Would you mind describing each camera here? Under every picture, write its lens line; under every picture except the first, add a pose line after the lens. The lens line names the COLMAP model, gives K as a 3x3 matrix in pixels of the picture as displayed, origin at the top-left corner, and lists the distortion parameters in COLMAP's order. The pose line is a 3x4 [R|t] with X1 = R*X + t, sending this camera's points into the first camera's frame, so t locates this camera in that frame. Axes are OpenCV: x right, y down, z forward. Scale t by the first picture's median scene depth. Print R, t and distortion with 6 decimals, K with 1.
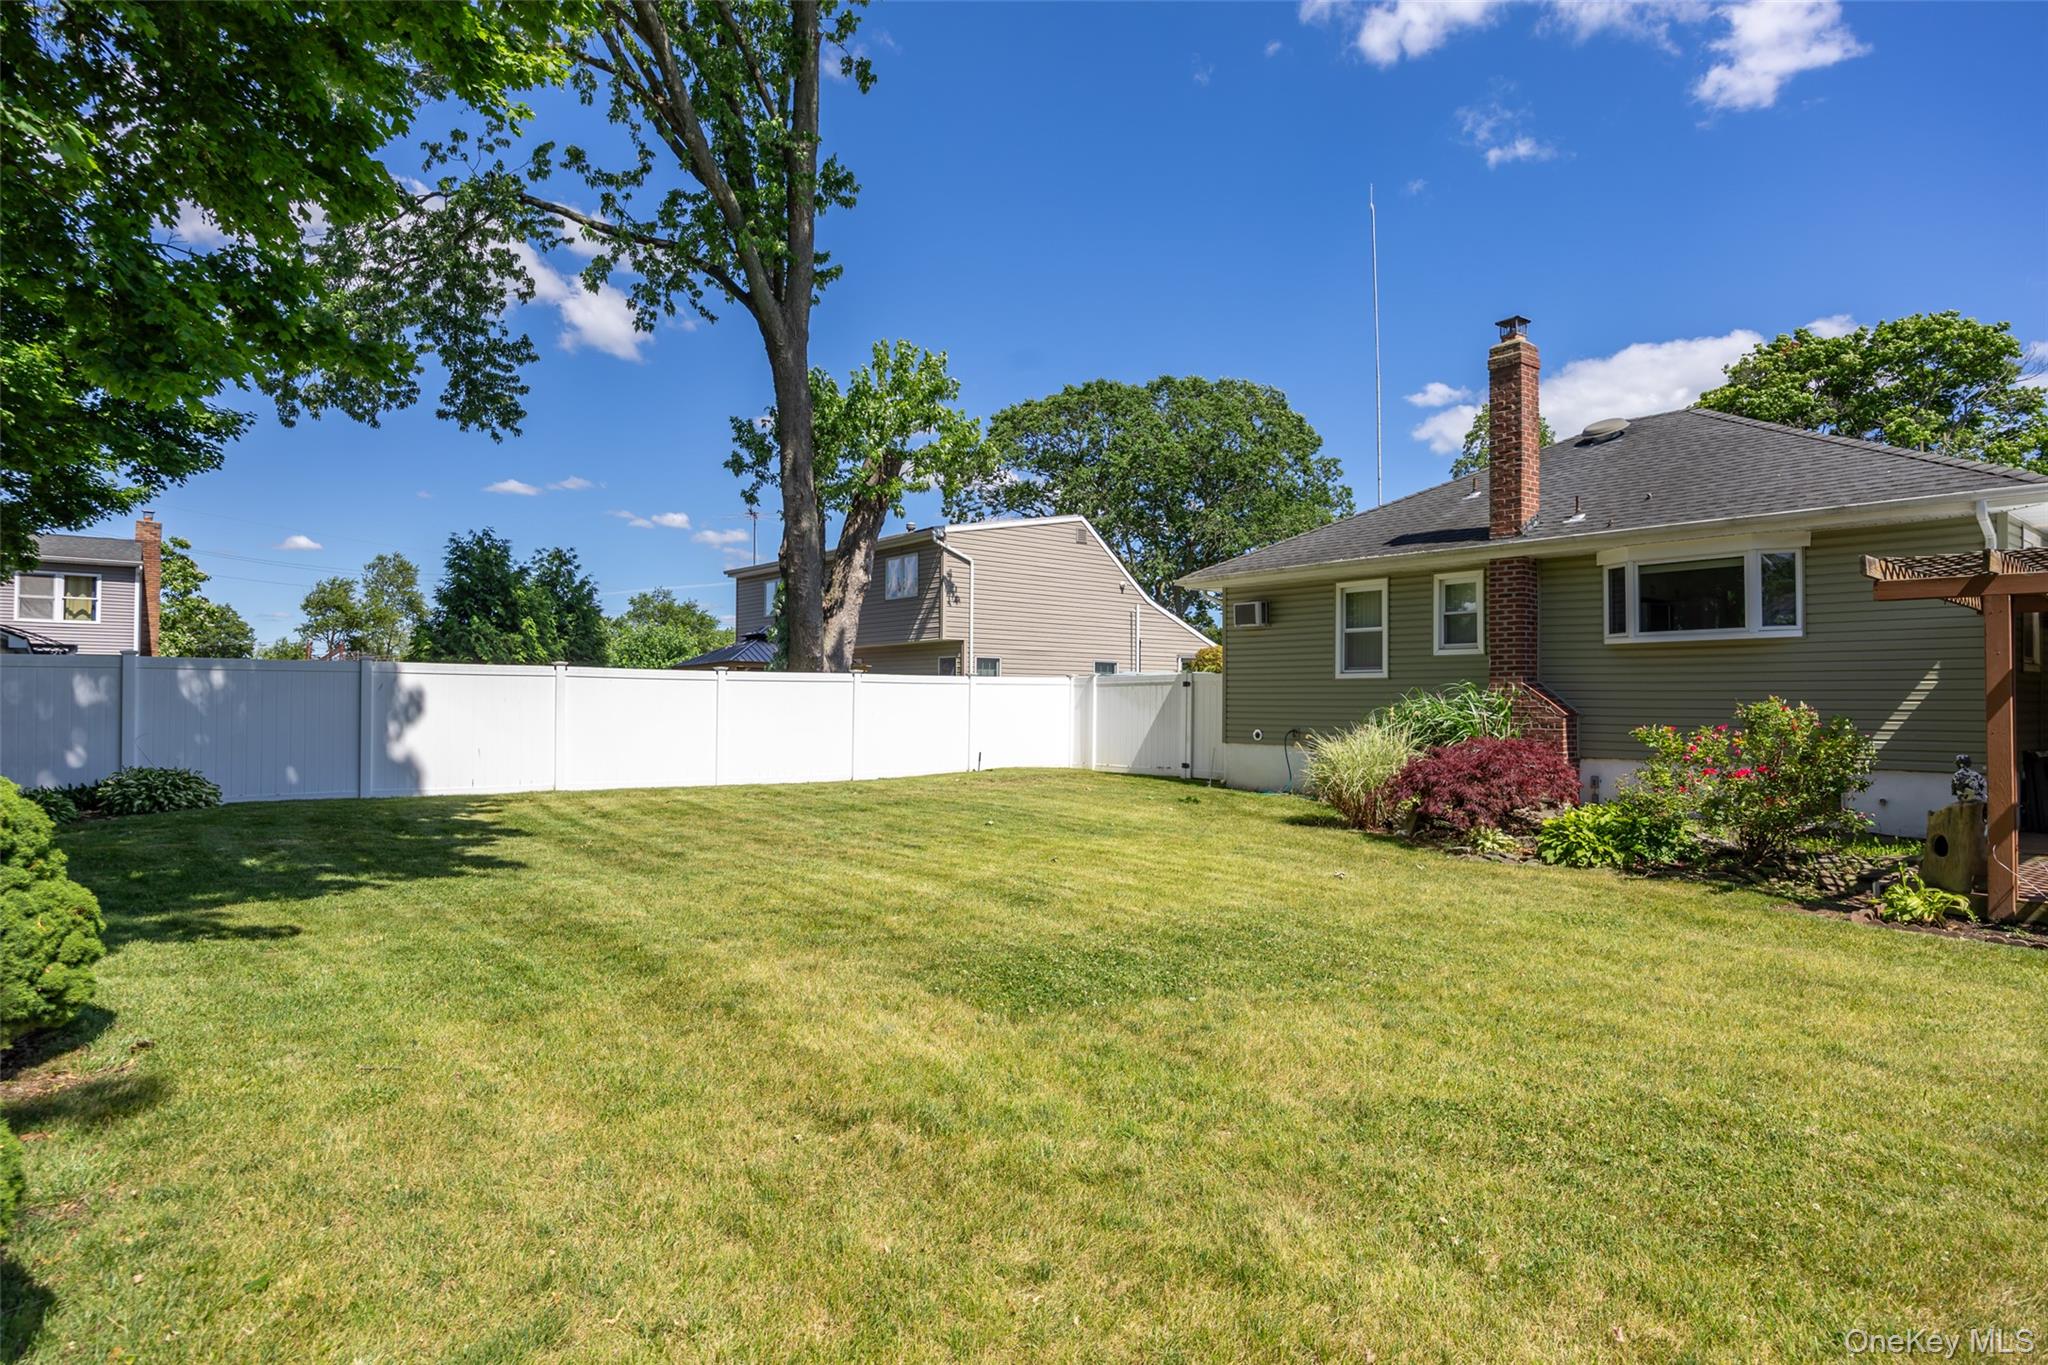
lens RADIAL K [[1118.1, 0, 1029.4], [0, 1118.1, 687.2], [0, 0, 1]] dist [-0.000351, -0.000234]
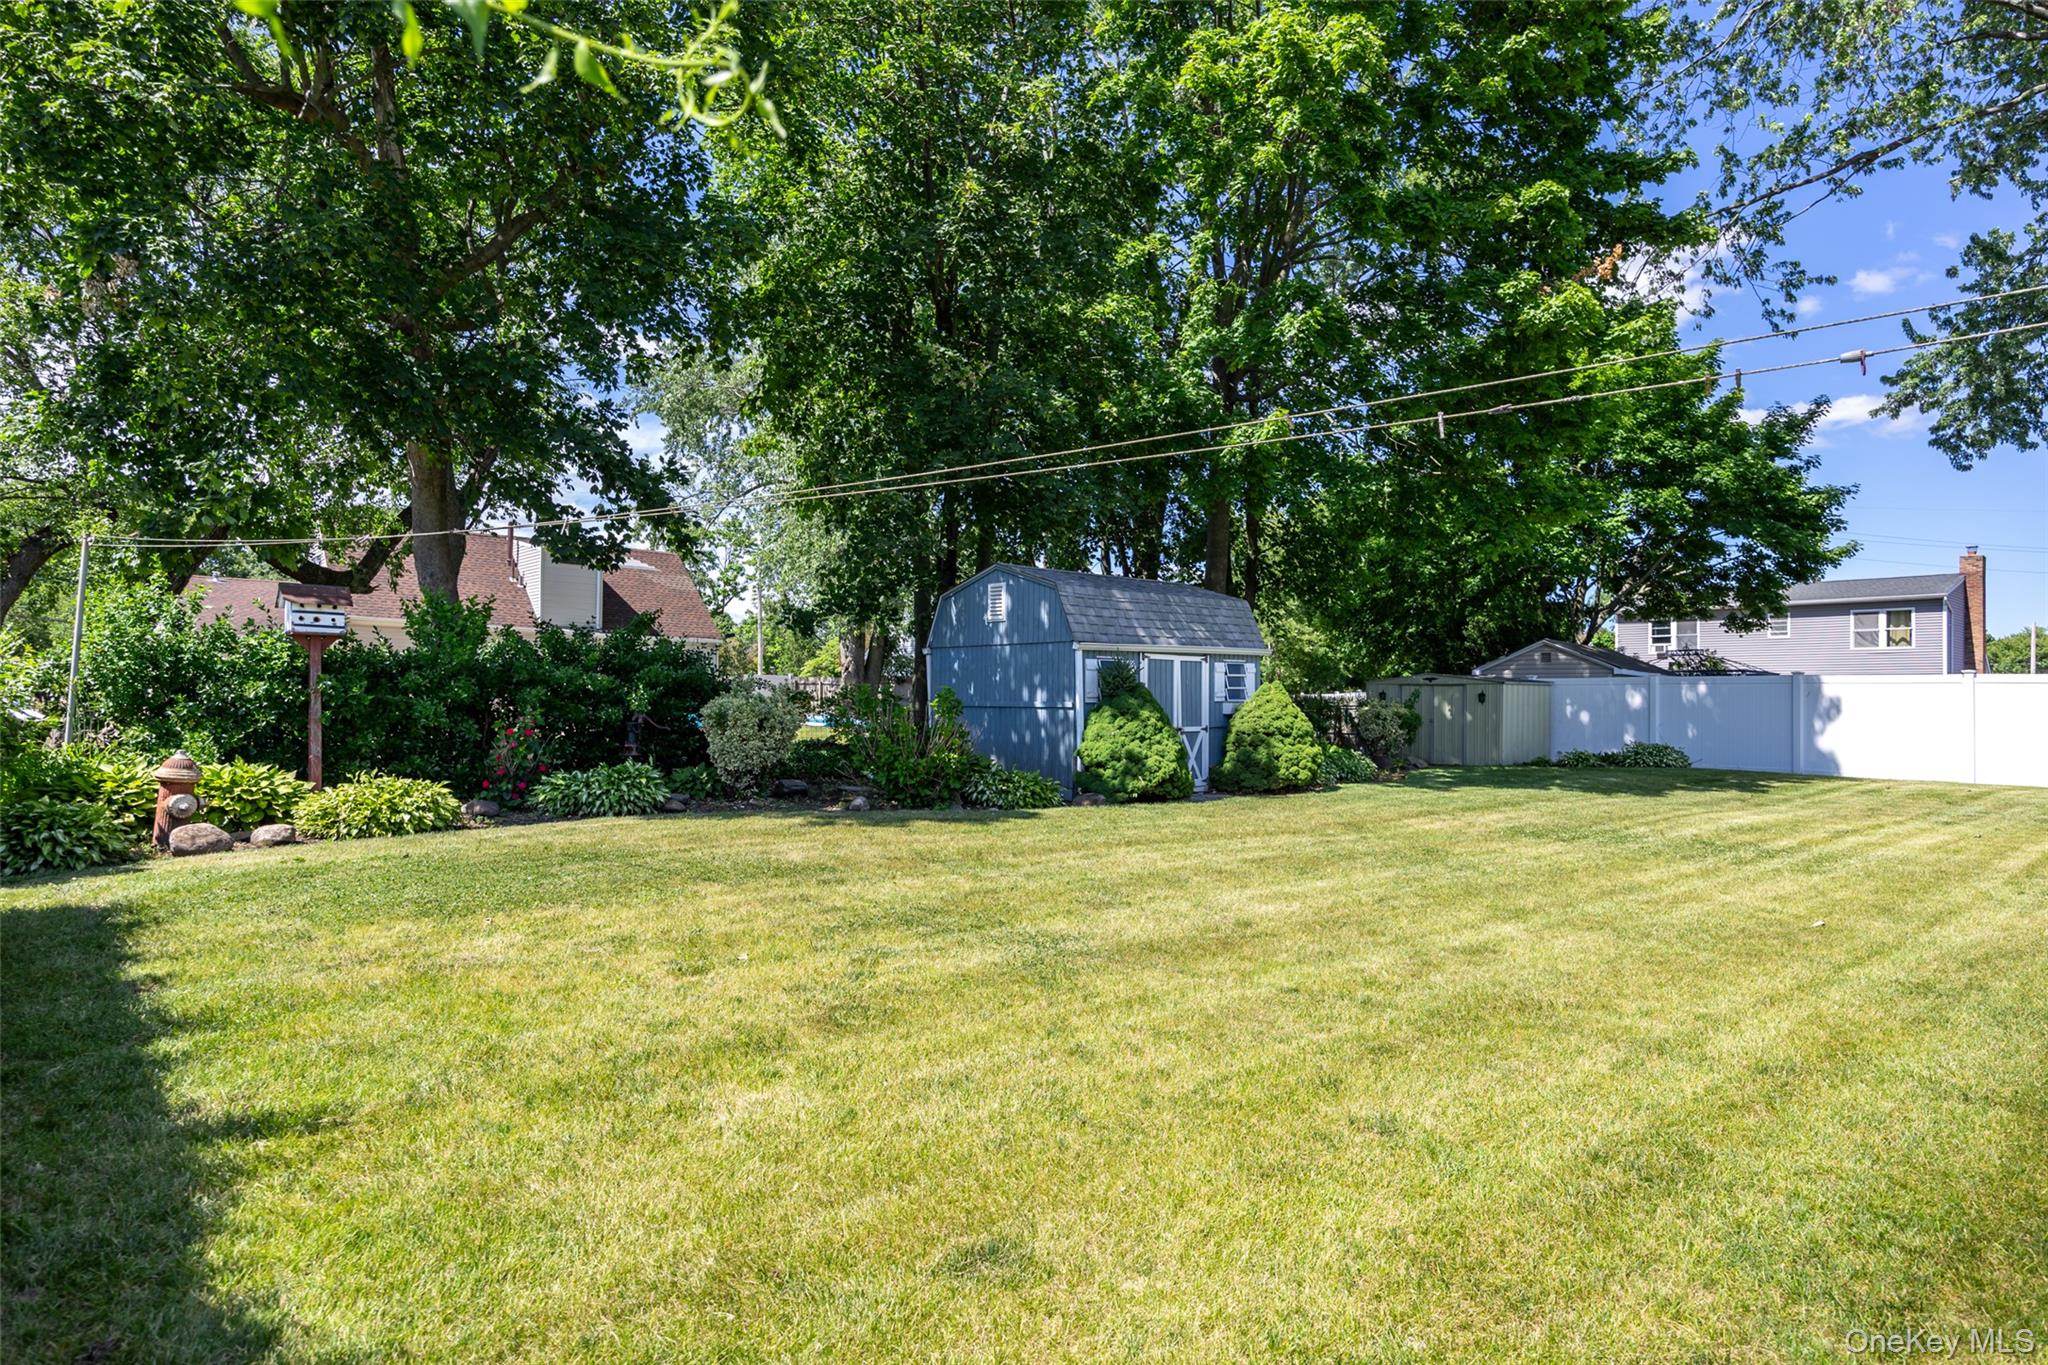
lens RADIAL K [[1141.8, 0, 1061.1], [0, 1141.8, 692.6], [0, 0, 1]] dist [-0.003249, -0.001008]
pose [[0.066507, -0.015086, -0.997672, 0.513519], [0.001500, 0.999886, -0.015019, 0.012218], [0.997785, -0.000498, 0.066522, 0.000318]]
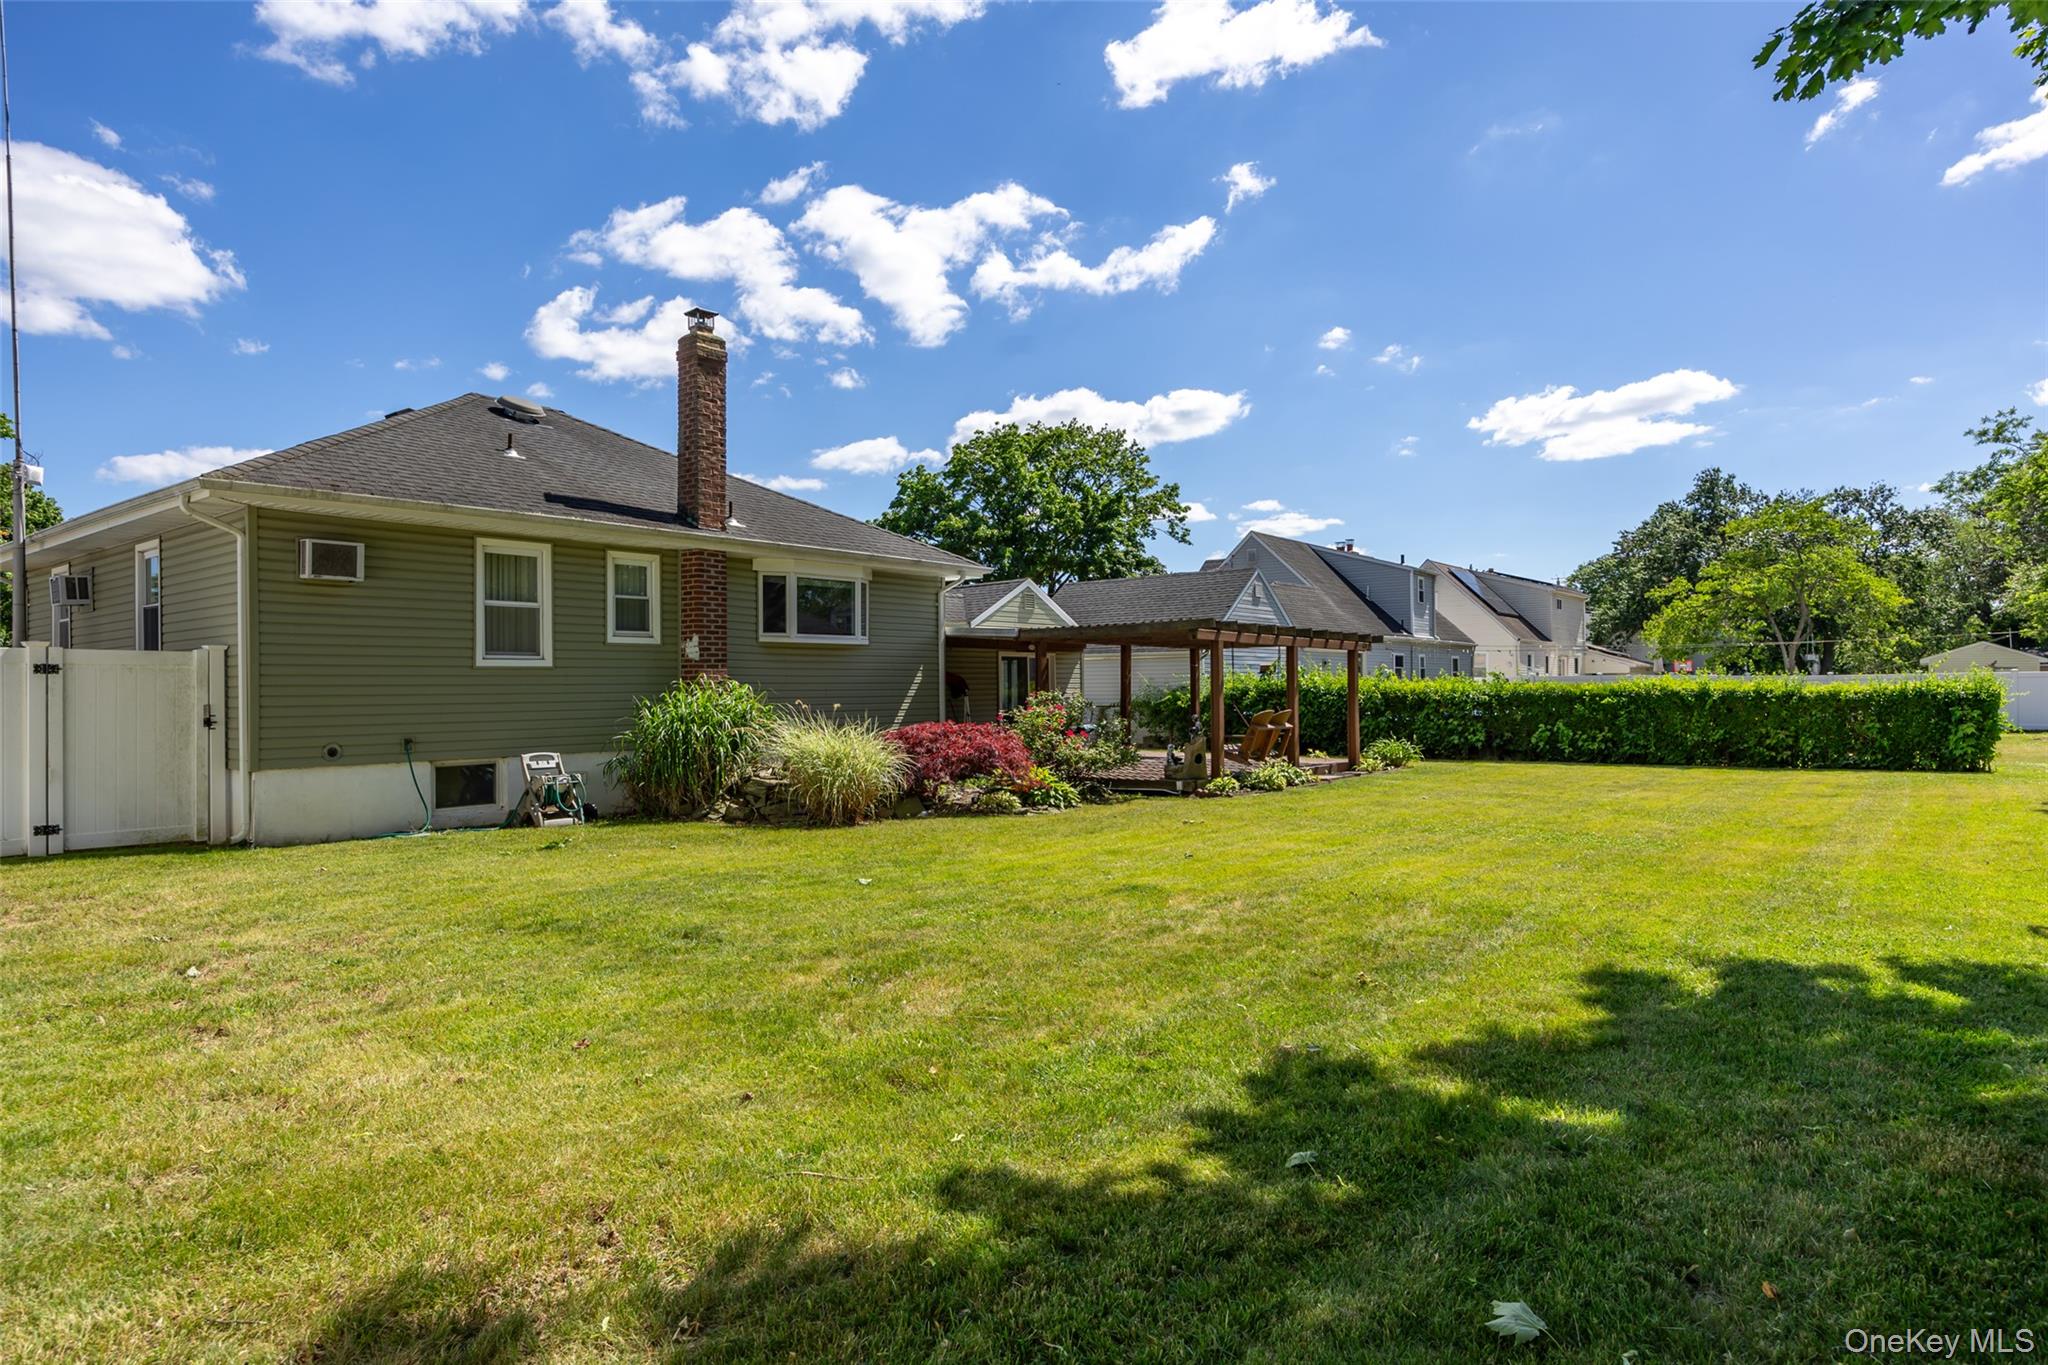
lens RADIAL K [[1173.2, 0, 1023.9], [0, 1173.2, 708.5], [0, 0, 1]] dist [-0.000188, -0.000108]
pose [[-0.212667, -0.016403, 0.976987, -0.434468], [-0.000873, 0.999862, 0.016597, 0.005743], [-0.977124, 0.002676, -0.212652, 0.621452]]
